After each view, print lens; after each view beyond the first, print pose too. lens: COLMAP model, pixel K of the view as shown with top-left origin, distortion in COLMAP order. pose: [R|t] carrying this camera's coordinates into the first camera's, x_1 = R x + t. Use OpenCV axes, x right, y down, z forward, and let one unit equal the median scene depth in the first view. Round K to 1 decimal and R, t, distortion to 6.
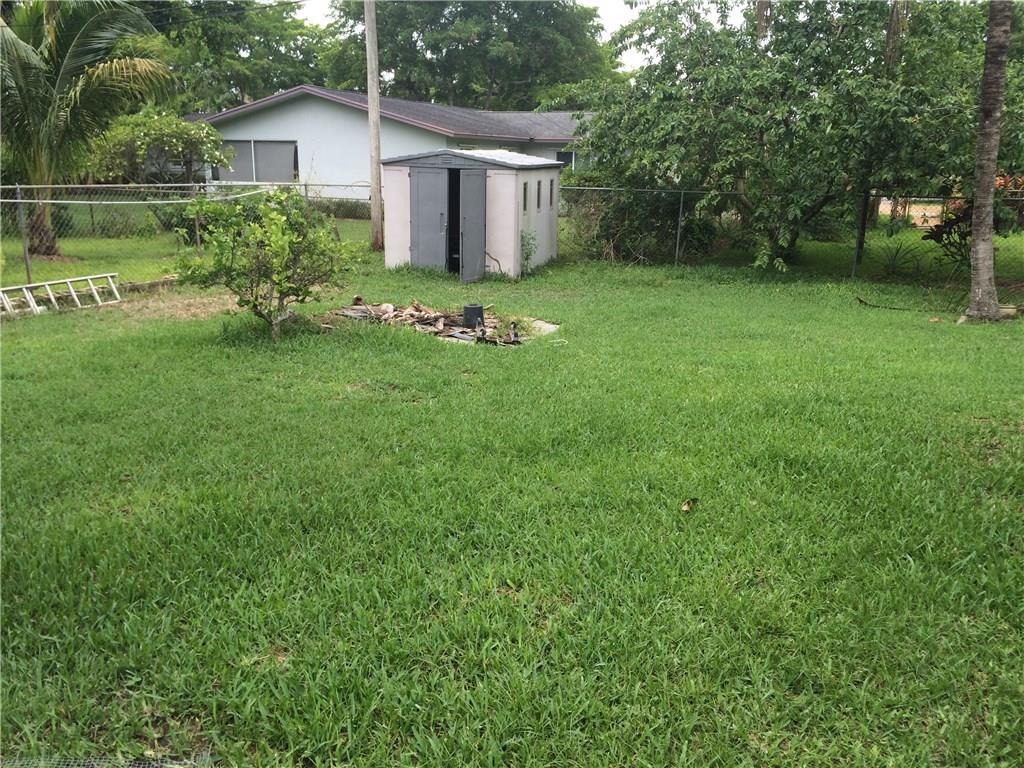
lens RADIAL K [[880.9, 0, 512.3], [0, 880.9, 385.4], [0, 0, 1]] dist [0.071452, -0.082362]
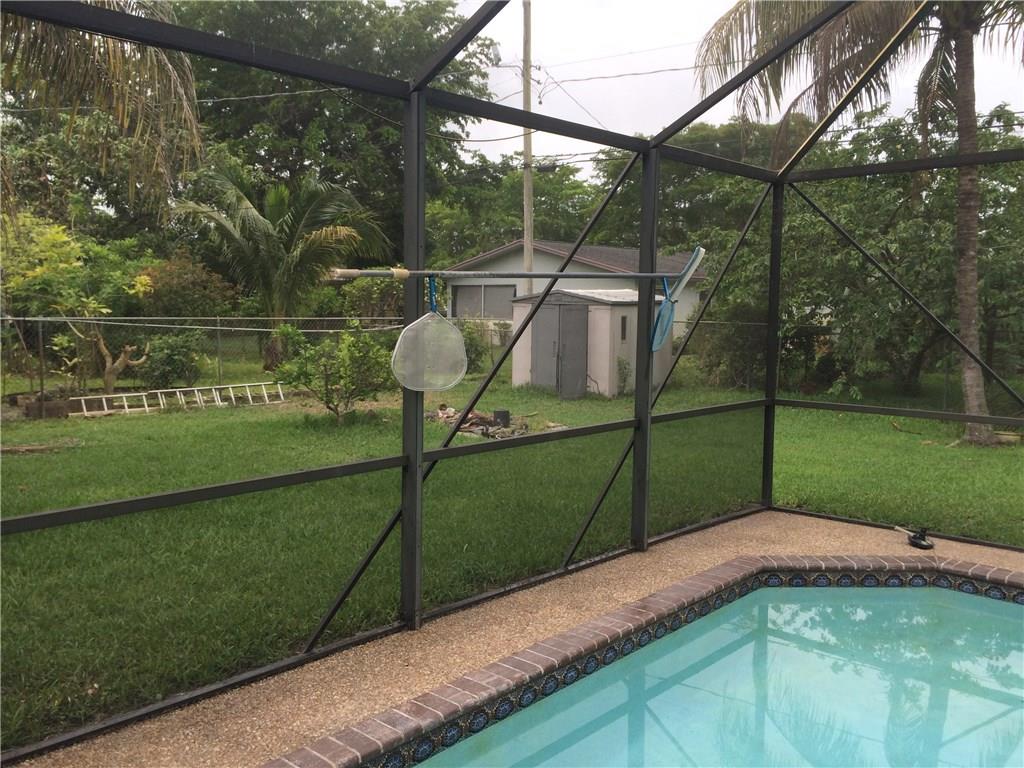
lens RADIAL K [[880.9, 0, 511.7], [0, 880.9, 381.9], [0, 0, 1]] dist [0.071452, -0.082362]
pose [[0.942182, 0.025353, -0.334141, 0.269338], [-0.077902, 0.986386, -0.144820, 0.034497], [0.325921, 0.162477, 0.931331, -0.110825]]
